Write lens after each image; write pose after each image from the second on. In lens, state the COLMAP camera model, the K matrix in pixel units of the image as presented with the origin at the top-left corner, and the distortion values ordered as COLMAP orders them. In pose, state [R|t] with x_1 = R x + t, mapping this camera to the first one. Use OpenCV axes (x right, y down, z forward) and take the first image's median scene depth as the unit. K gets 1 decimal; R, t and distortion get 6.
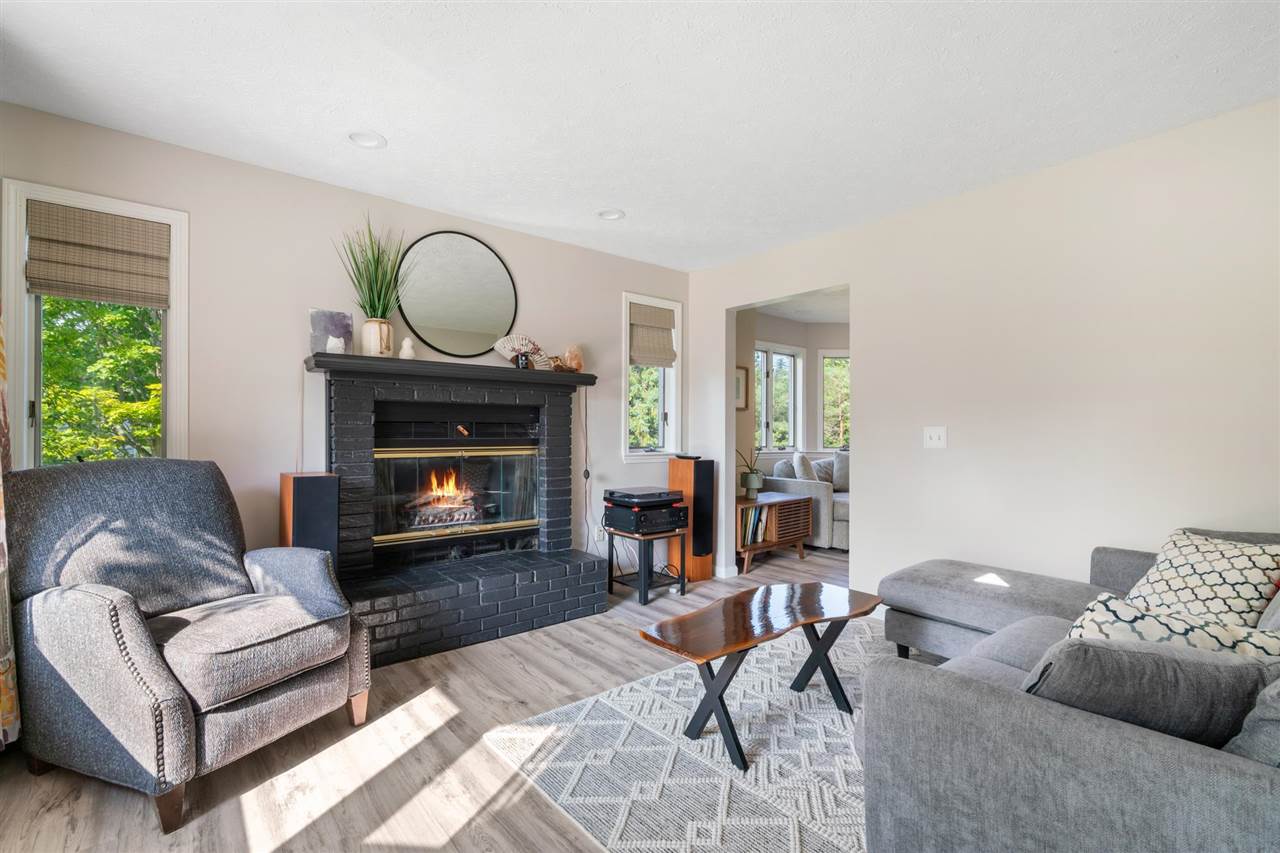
lens RADIAL K [[578.5, 0, 640.8], [0, 578.5, 428.9], [0, 0, 1]] dist [0.000006, 0.001576]
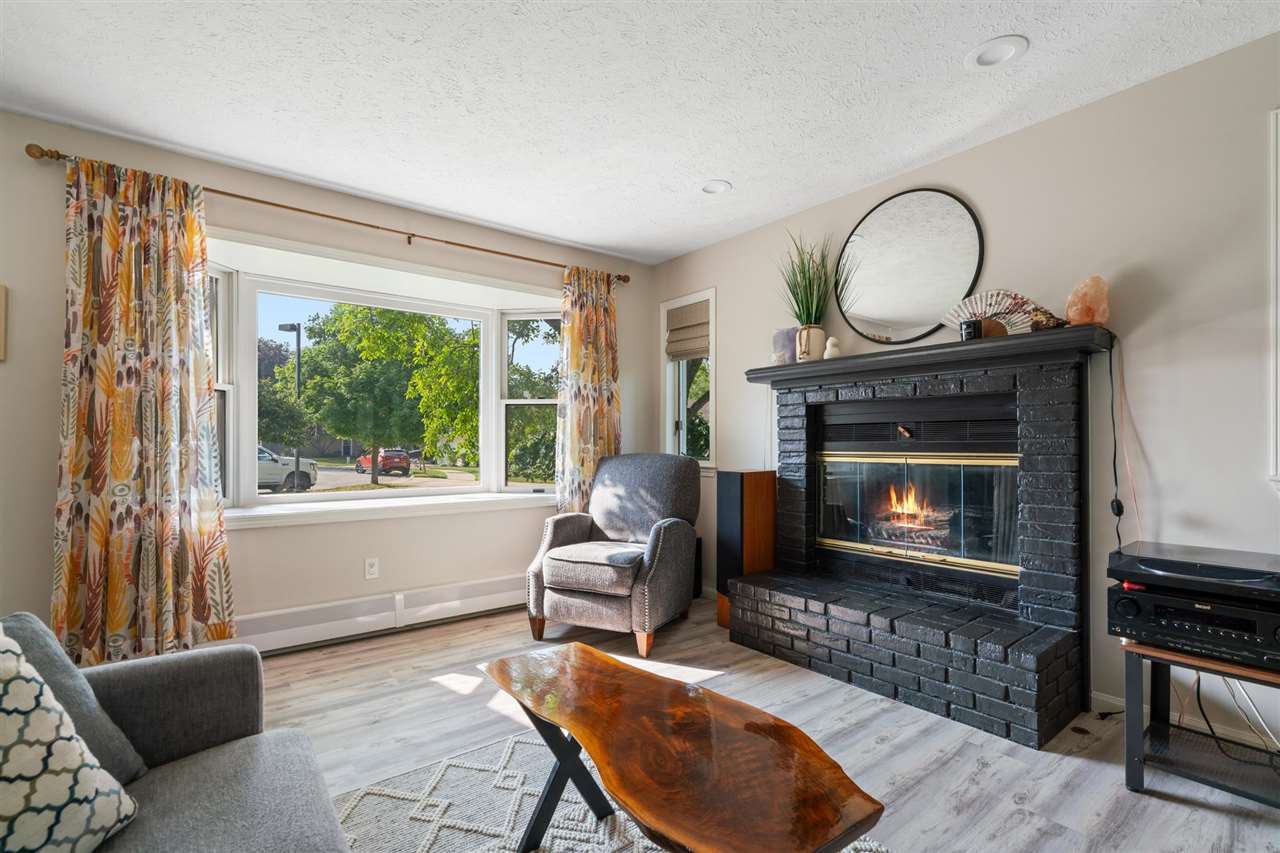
lens RADIAL K [[578.5, 0, 633.8], [0, 578.5, 445.6], [0, 0, 1]] dist [0.000006, 0.001576]
pose [[-0.022867, -0.003680, -0.999732, 0.560203], [0.002137, 0.999991, -0.003729, 0.025756], [0.999736, -0.002222, -0.022859, 0.687107]]
